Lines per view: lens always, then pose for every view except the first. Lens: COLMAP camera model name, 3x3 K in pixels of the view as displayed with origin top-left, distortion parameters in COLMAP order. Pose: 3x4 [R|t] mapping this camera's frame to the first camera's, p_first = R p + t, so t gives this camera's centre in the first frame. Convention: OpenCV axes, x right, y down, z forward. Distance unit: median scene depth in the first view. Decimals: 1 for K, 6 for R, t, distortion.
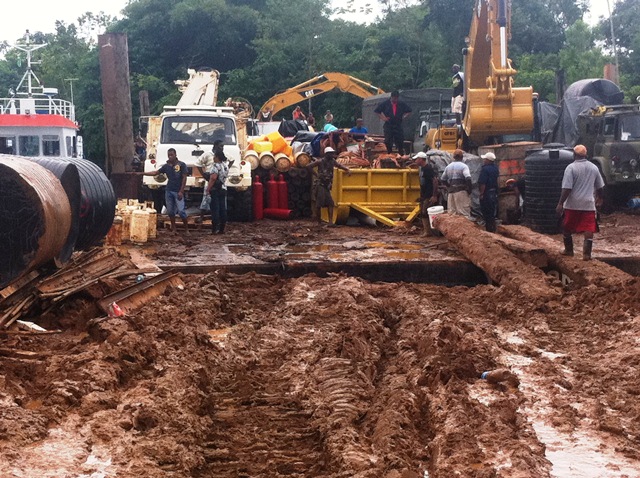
lens RADIAL K [[587.2, 0, 320.0], [0, 587.2, 239.0], [0, 0, 1]] dist [0.014615, -0.153209]
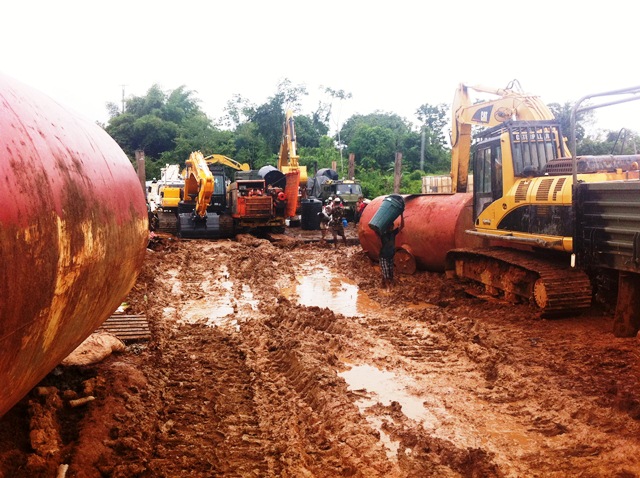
lens RADIAL K [[587.2, 0, 320.0], [0, 587.2, 239.0], [0, 0, 1]] dist [0.014615, -0.153209]
pose [[0.940813, -0.010010, 0.338778, -0.334410], [0.011834, 0.999924, -0.003321, 0.025793], [-0.338719, 0.007133, 0.940860, -1.096676]]
